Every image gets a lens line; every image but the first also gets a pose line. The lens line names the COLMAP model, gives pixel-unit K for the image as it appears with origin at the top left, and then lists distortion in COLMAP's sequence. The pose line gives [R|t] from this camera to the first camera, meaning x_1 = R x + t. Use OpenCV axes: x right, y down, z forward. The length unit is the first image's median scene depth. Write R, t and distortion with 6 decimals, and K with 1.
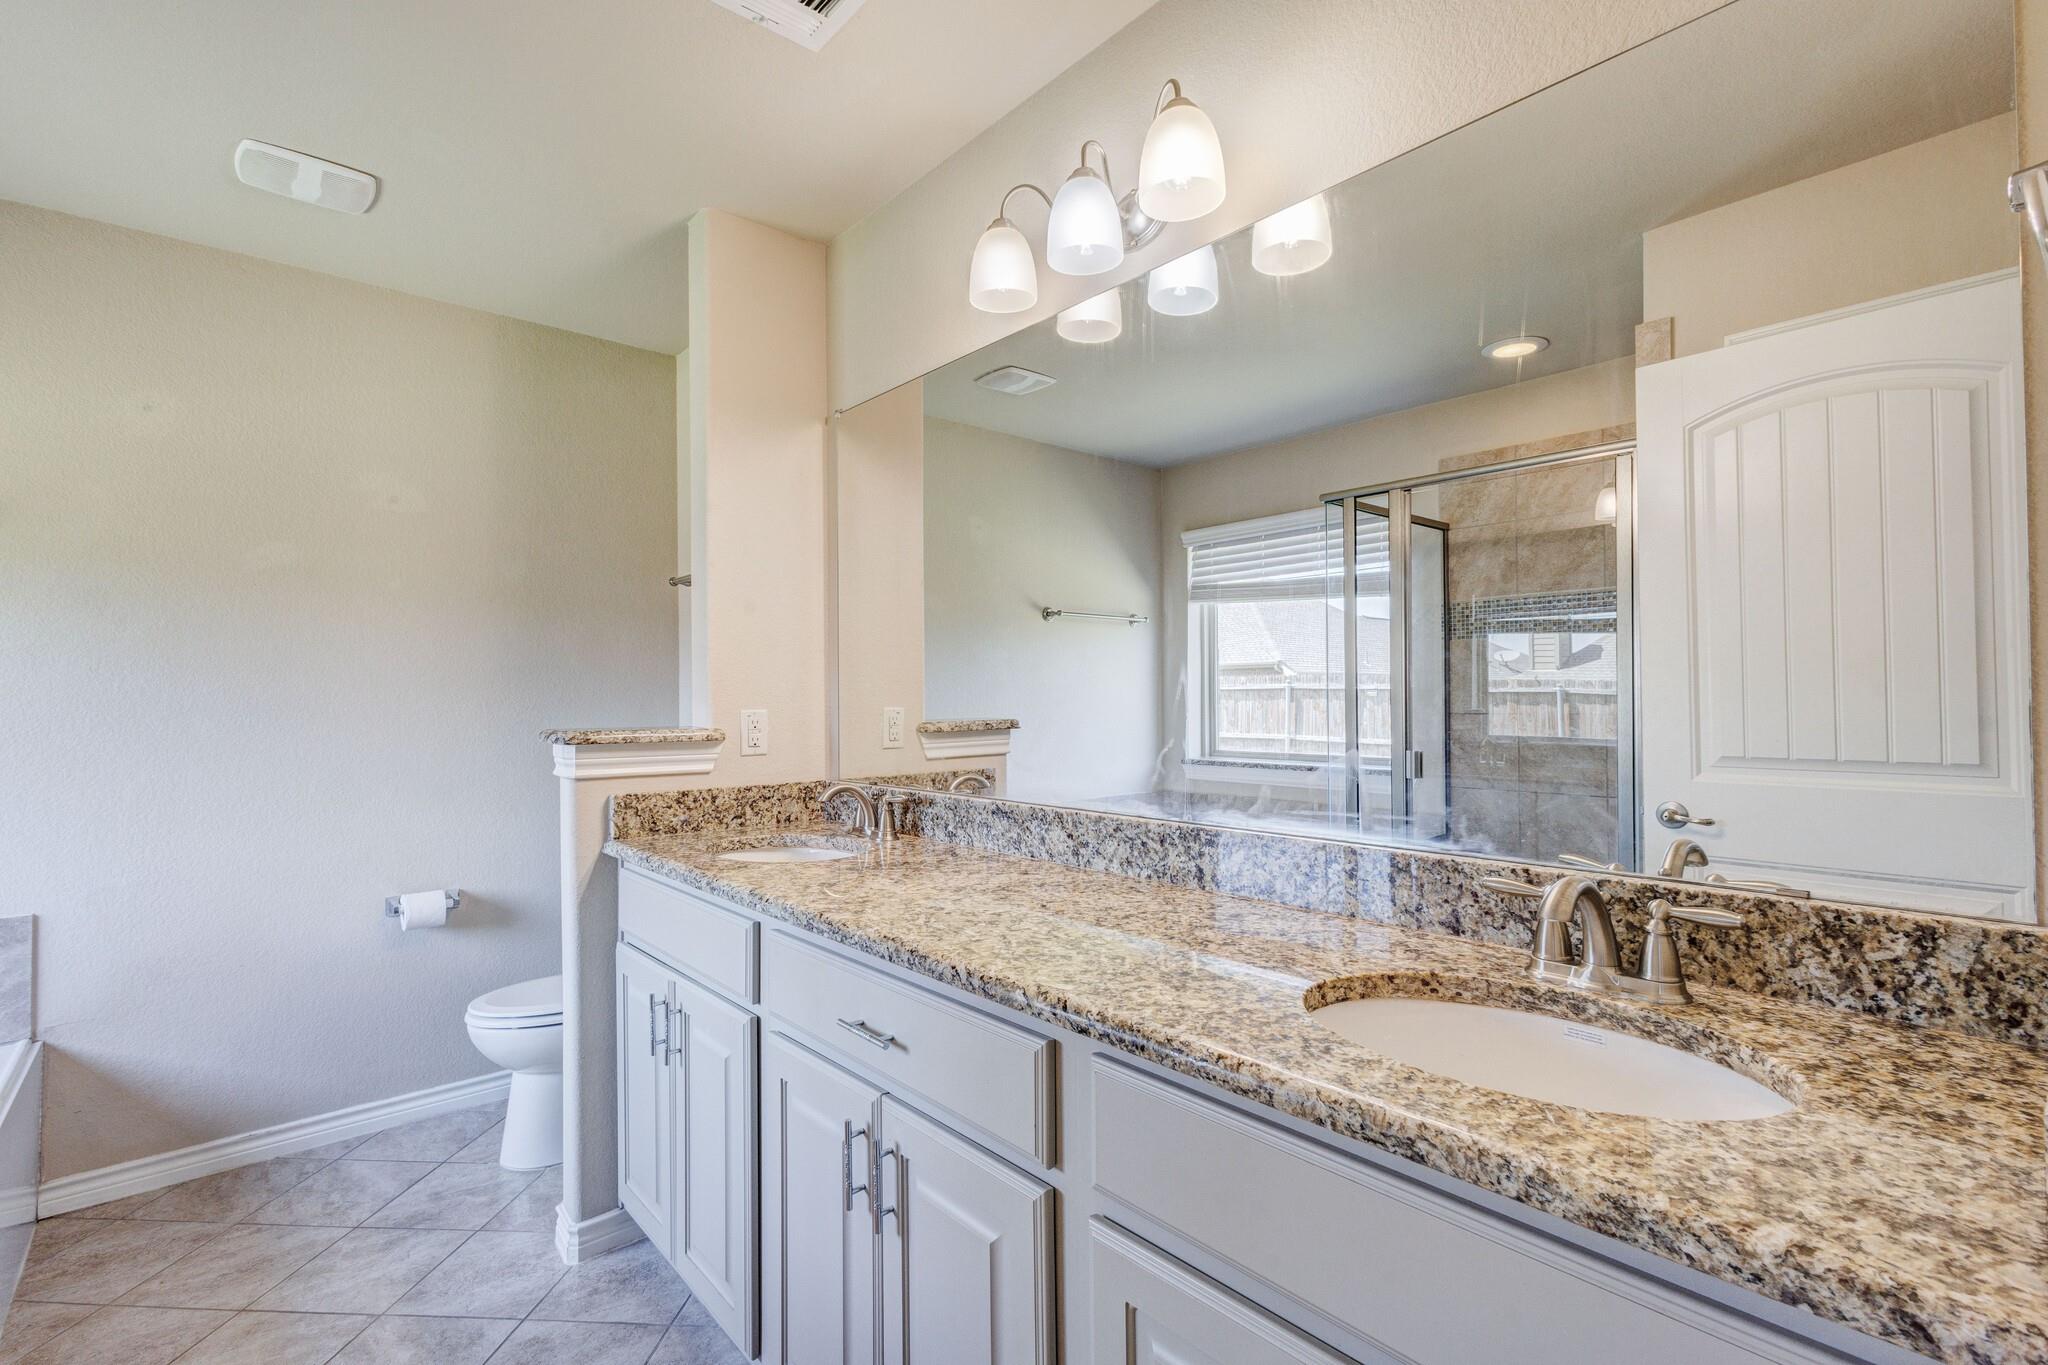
lens RADIAL K [[940.3, 0, 1025.9], [0, 940.3, 683.5], [0, 0, 1]] dist [-0.000106, 0.000010]
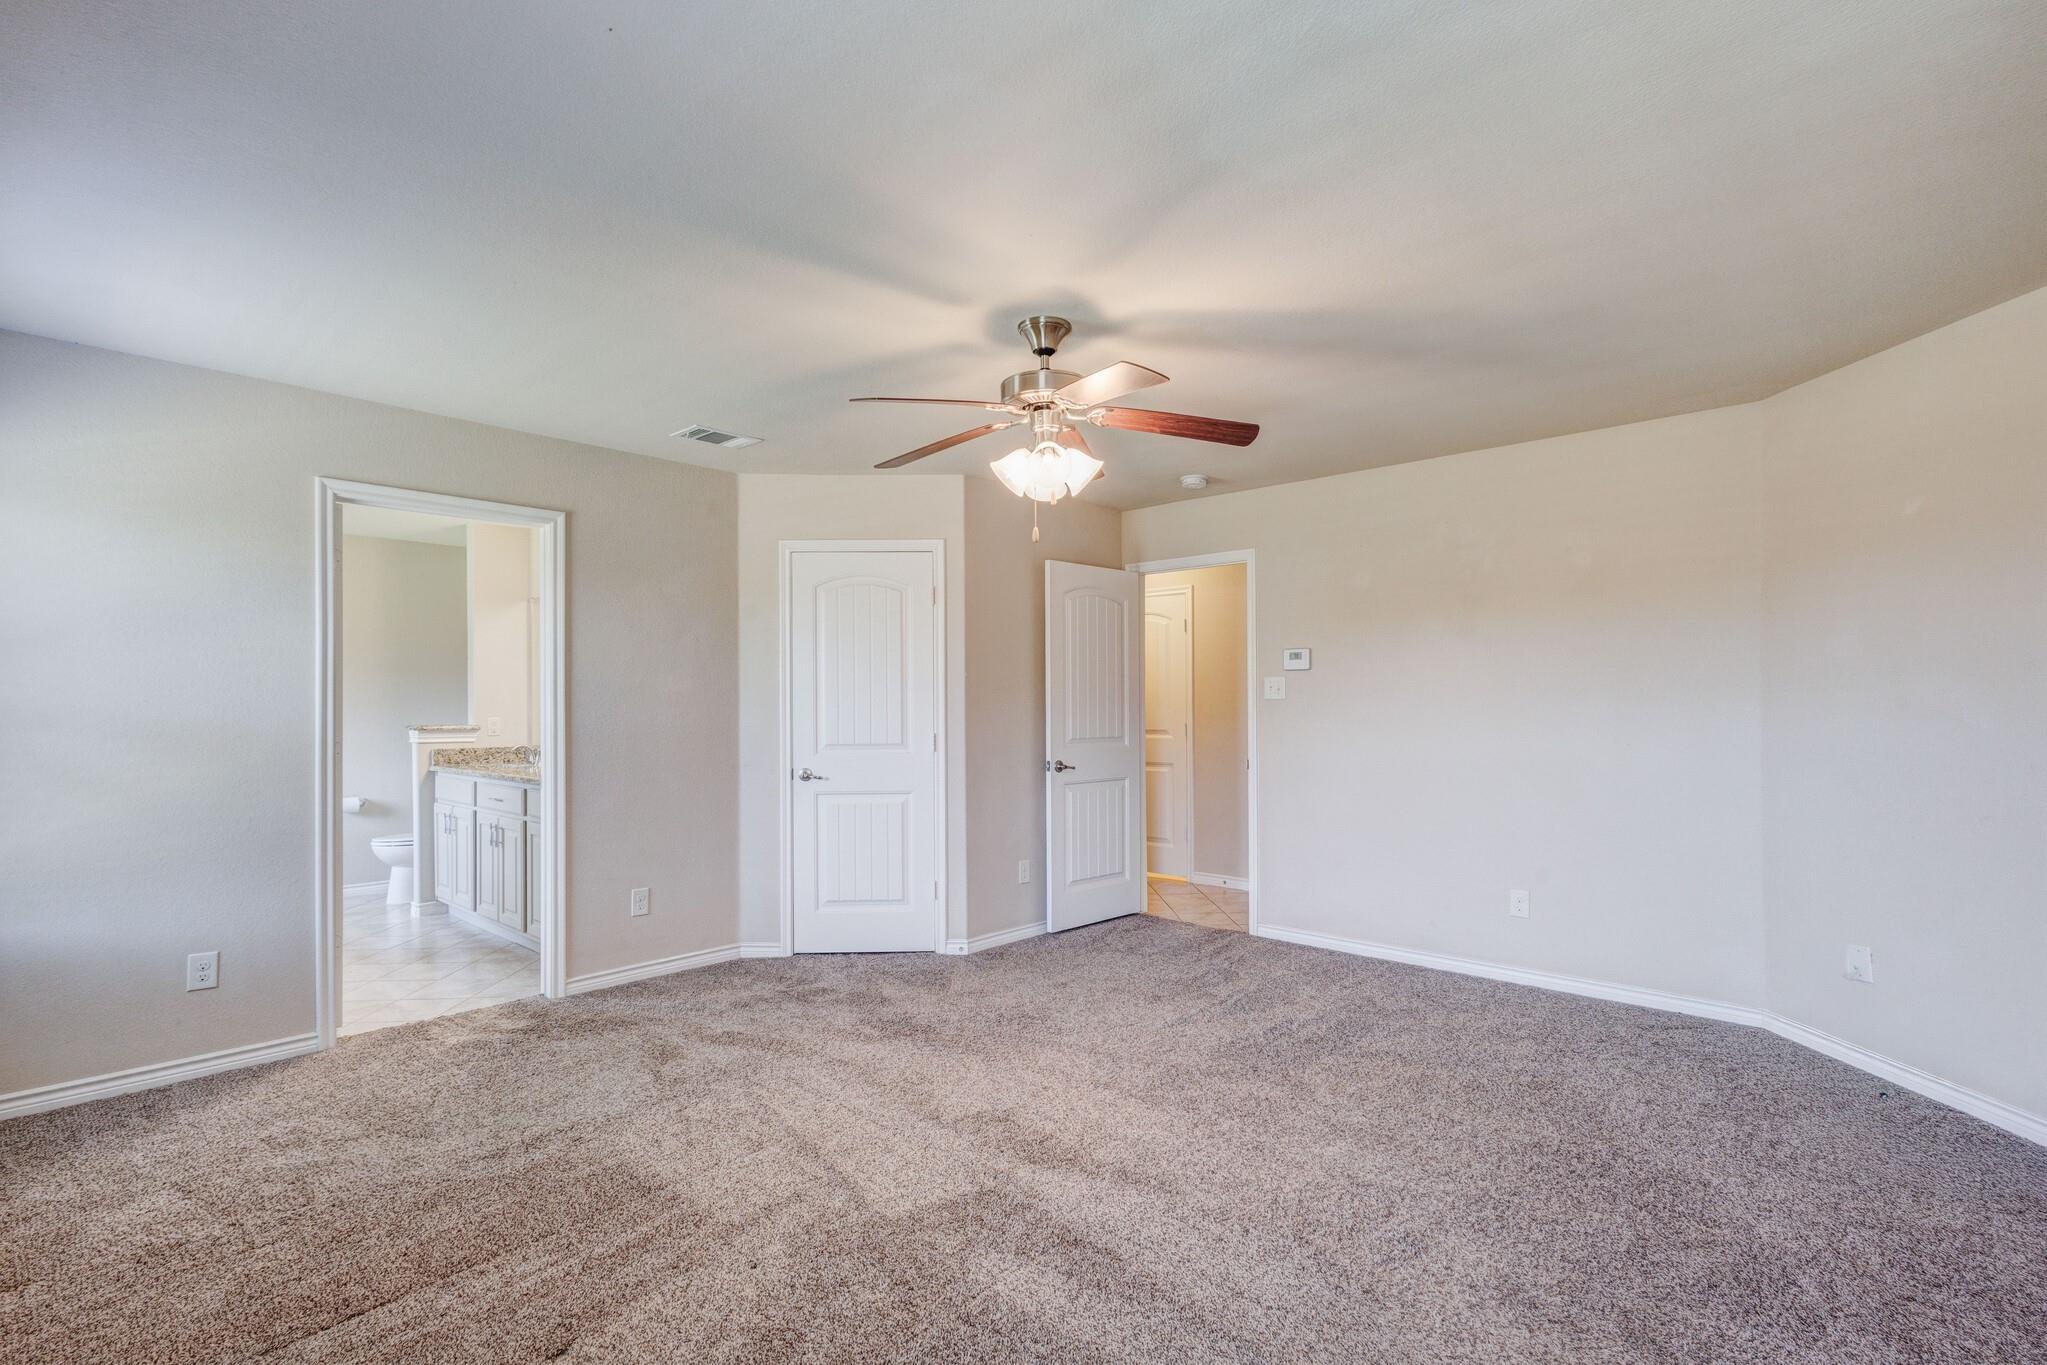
lens RADIAL K [[939.9, 0, 1021.9], [0, 939.9, 693.1], [0, 0, 1]] dist [-0.000106, 0.000010]
pose [[0.993102, 0.002809, 0.117221, 0.934547], [-0.003870, 0.999954, 0.008827, -0.074300], [-0.117191, -0.009219, 0.993067, -1.900848]]
